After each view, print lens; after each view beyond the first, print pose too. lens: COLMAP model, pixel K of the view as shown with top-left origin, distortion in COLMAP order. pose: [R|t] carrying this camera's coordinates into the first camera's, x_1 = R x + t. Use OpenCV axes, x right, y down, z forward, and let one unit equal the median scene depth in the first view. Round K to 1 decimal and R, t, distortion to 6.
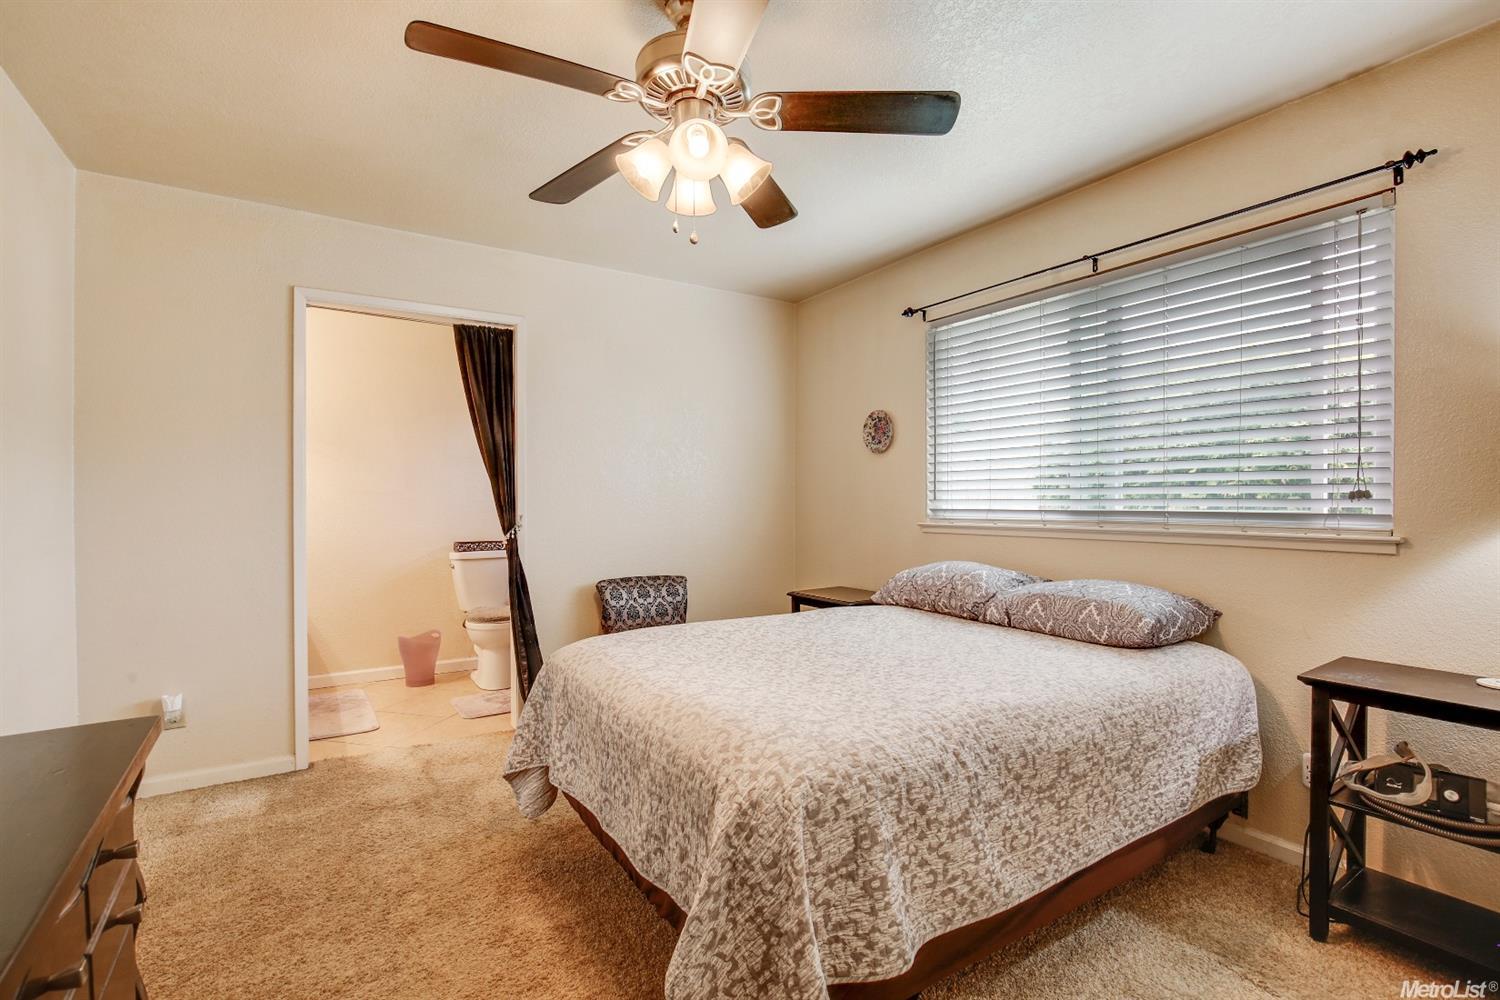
lens RADIAL K [[705.7, 0, 736.1], [0, 705.7, 500.9], [0, 0, 1]] dist [-0.013153, -0.000213]
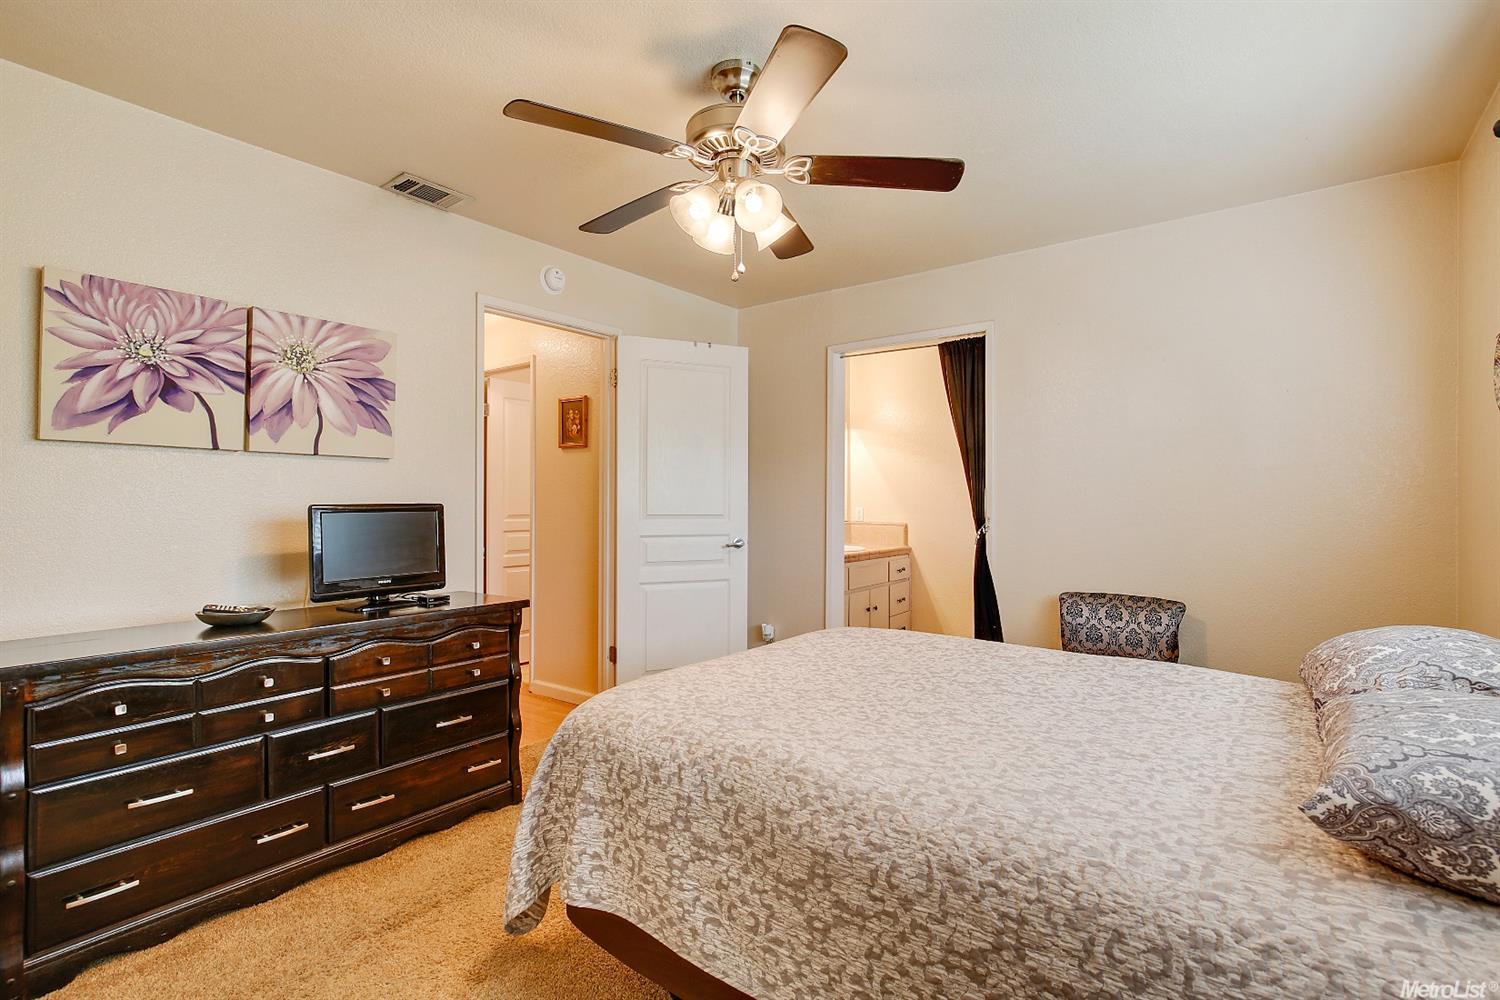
lens RADIAL K [[705.7, 0, 736.1], [0, 705.7, 500.9], [0, 0, 1]] dist [-0.013153, -0.000213]
pose [[0.316628, 0.000294, -0.948550, 0.905019], [-0.003526, 0.999993, -0.000867, -0.000476], [0.948543, 0.003619, 0.316627, 0.560205]]
